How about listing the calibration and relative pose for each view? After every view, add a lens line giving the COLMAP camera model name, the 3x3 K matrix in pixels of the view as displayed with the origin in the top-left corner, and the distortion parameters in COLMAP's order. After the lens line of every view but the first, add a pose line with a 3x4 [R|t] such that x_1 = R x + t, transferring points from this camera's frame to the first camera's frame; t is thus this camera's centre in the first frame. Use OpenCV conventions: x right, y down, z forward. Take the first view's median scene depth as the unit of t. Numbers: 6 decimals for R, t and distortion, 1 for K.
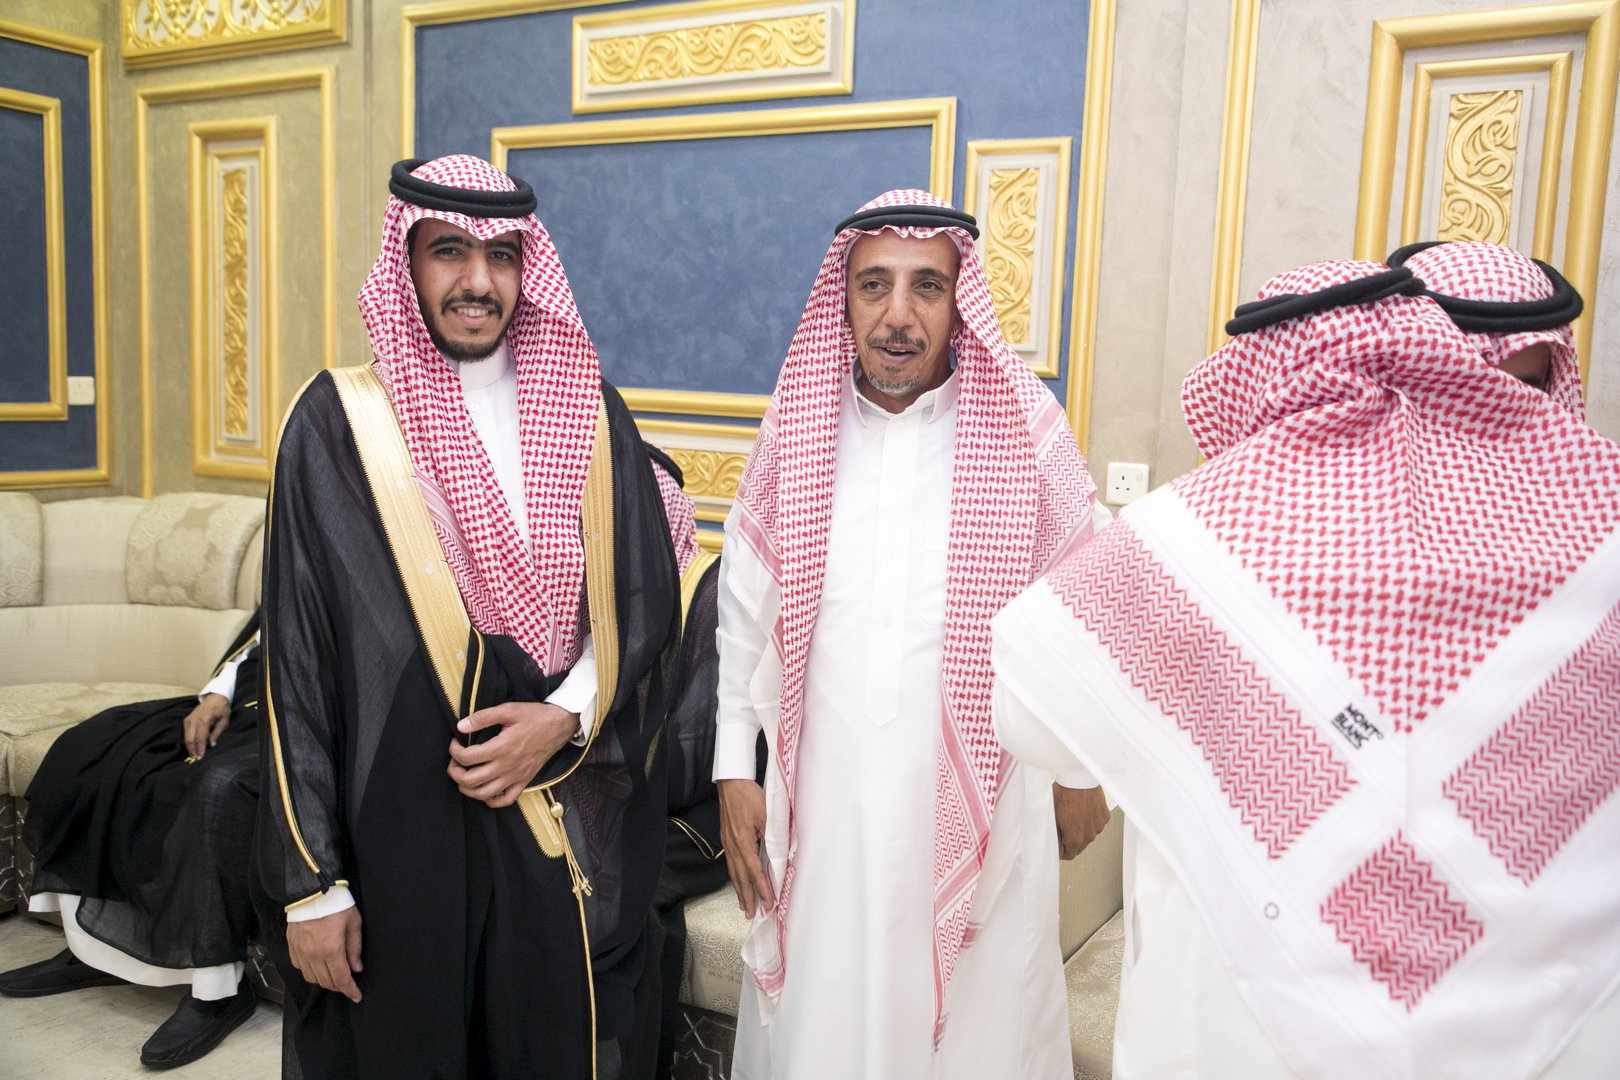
lens RADIAL K [[1458.9, 0, 782.3], [0, 1458.9, 528.0], [0, 0, 1]] dist [0.000909, 0.055528]
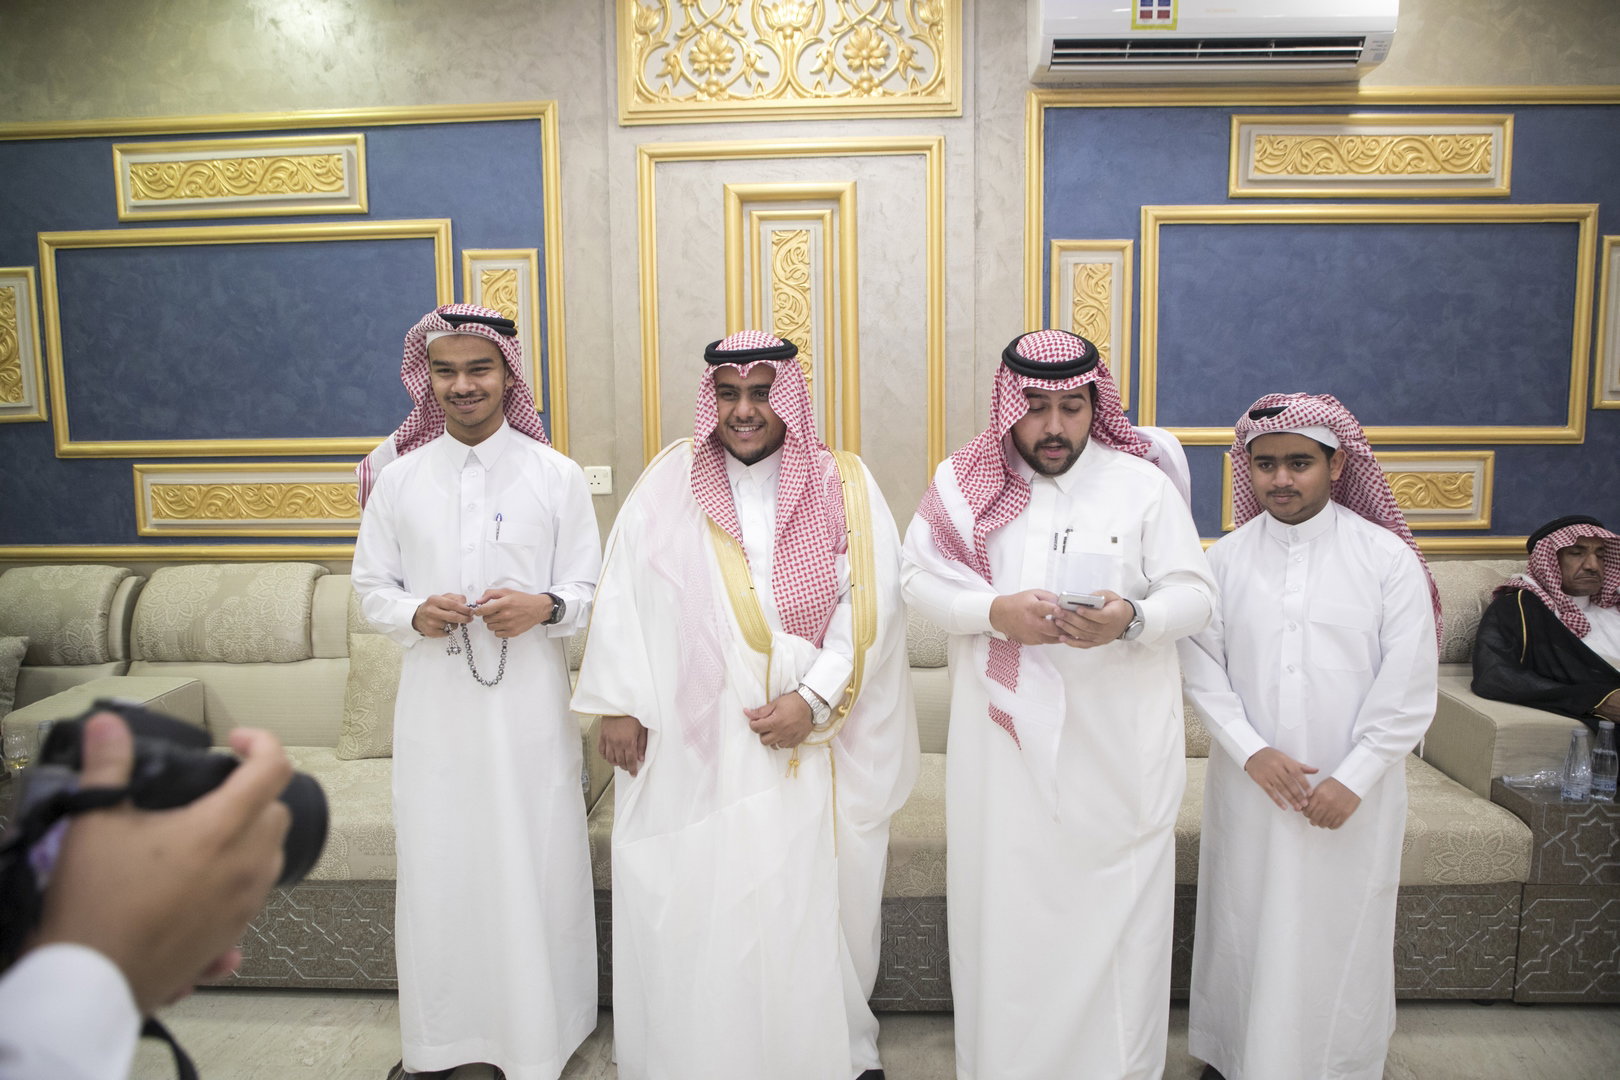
lens RADIAL K [[1134.3, 0, 817.0], [0, 1134.3, 541.1], [0, 0, 1]] dist [-0.081209, 0.039865]
pose [[0.867549, -0.110589, 0.484901, -0.138081], [0.099650, 0.993846, 0.048375, -0.001337], [-0.487266, 0.006353, 0.873230, -0.122808]]
